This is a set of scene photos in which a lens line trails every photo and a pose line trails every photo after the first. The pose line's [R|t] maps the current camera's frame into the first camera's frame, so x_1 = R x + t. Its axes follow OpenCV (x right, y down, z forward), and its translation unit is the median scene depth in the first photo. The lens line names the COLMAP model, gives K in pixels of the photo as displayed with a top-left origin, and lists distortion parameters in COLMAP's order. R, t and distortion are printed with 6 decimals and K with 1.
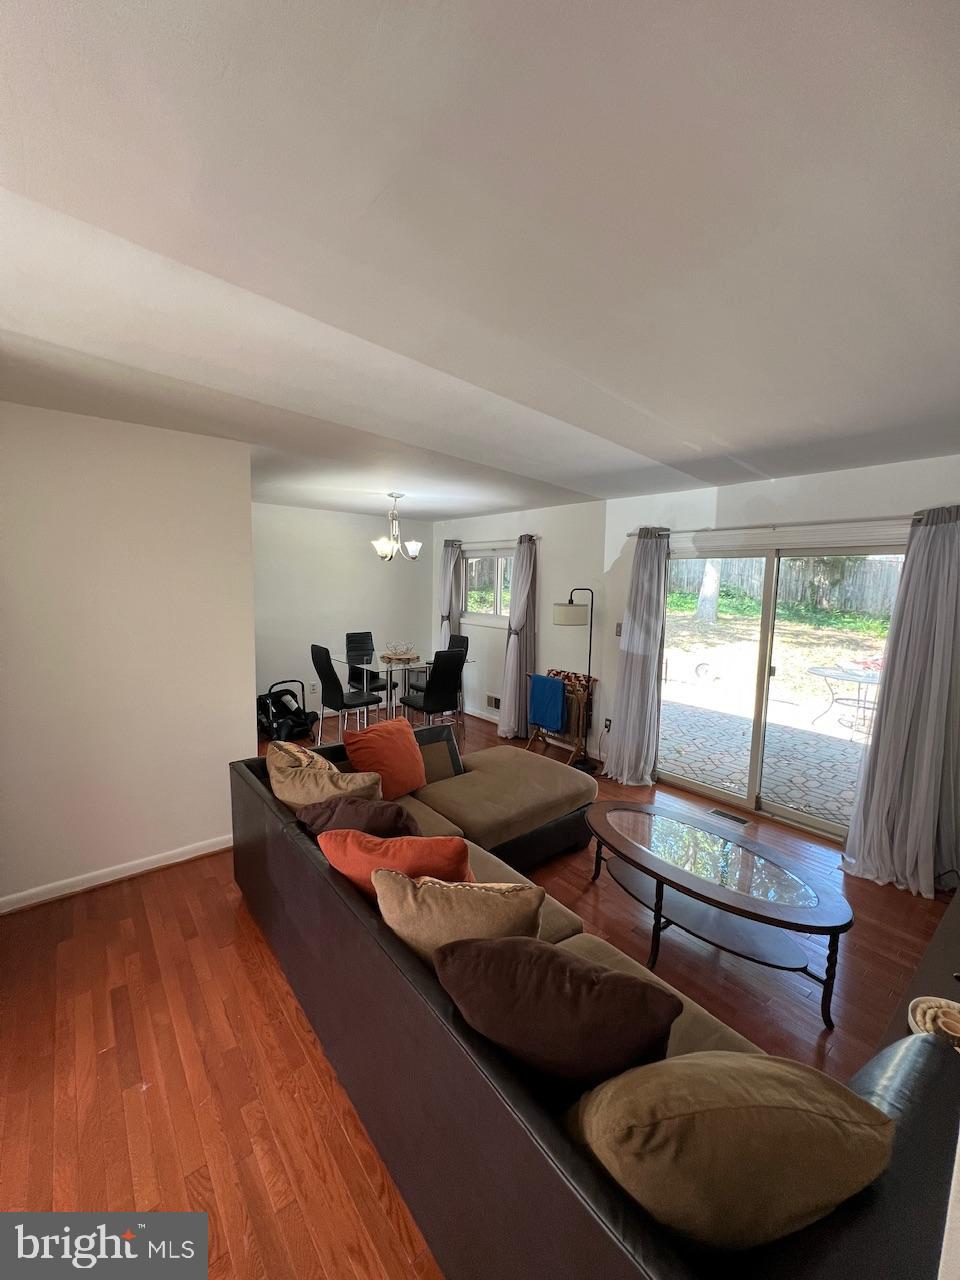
lens RADIAL K [[509.5, 0, 480.8], [0, 509.5, 641.4], [0, 0, 1]] dist [0.001472, 0.000095]
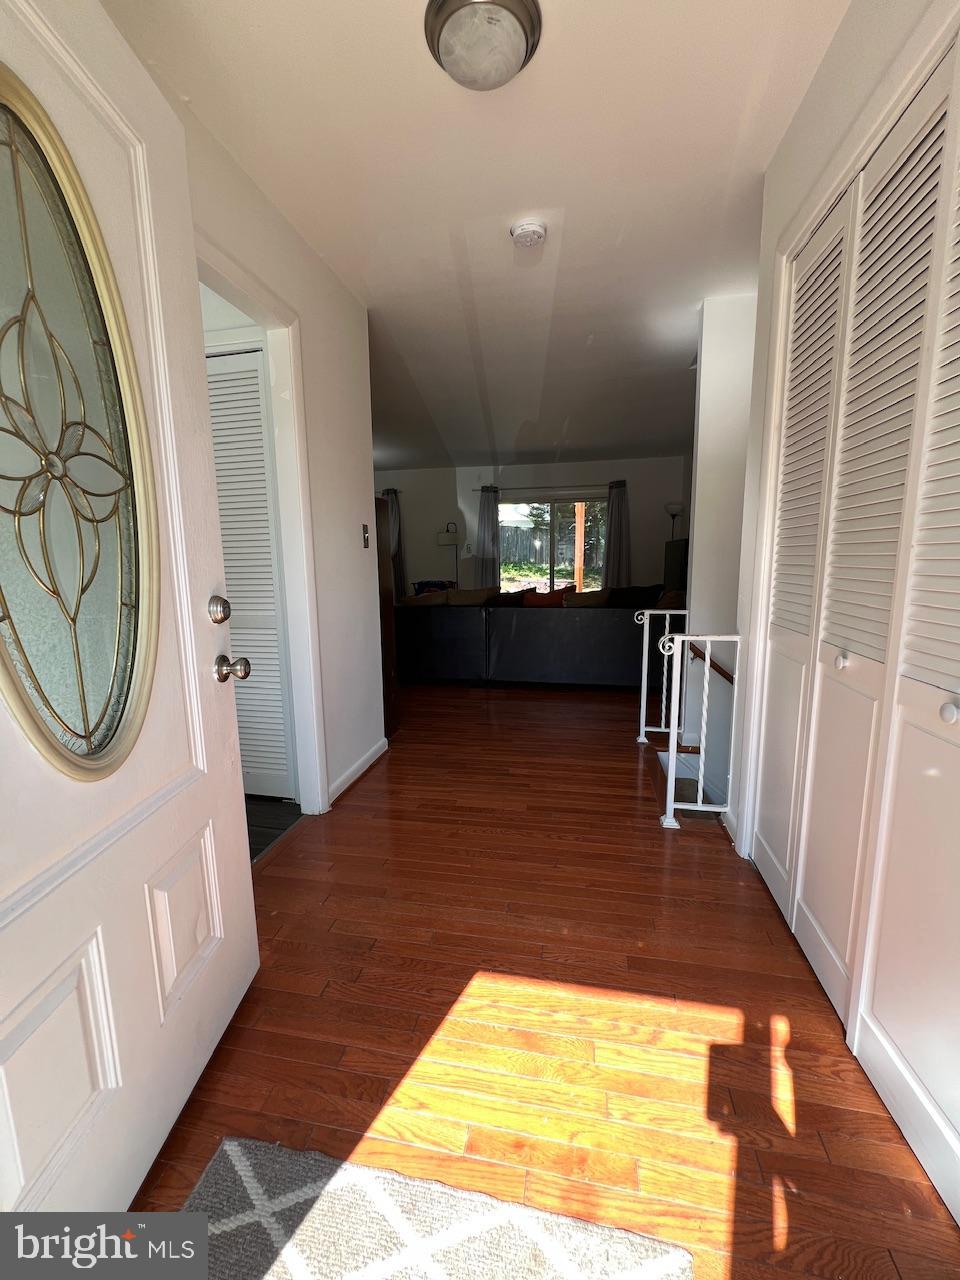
lens RADIAL K [[509.5, 0, 477.3], [0, 509.5, 636.9], [0, 0, 1]] dist [0.001472, 0.000095]
pose [[0.768675, -0.127827, 0.626736, -0.835576], [0.104622, 0.991758, 0.073960, 0.152276], [-0.631025, 0.008720, 0.775713, -0.320724]]
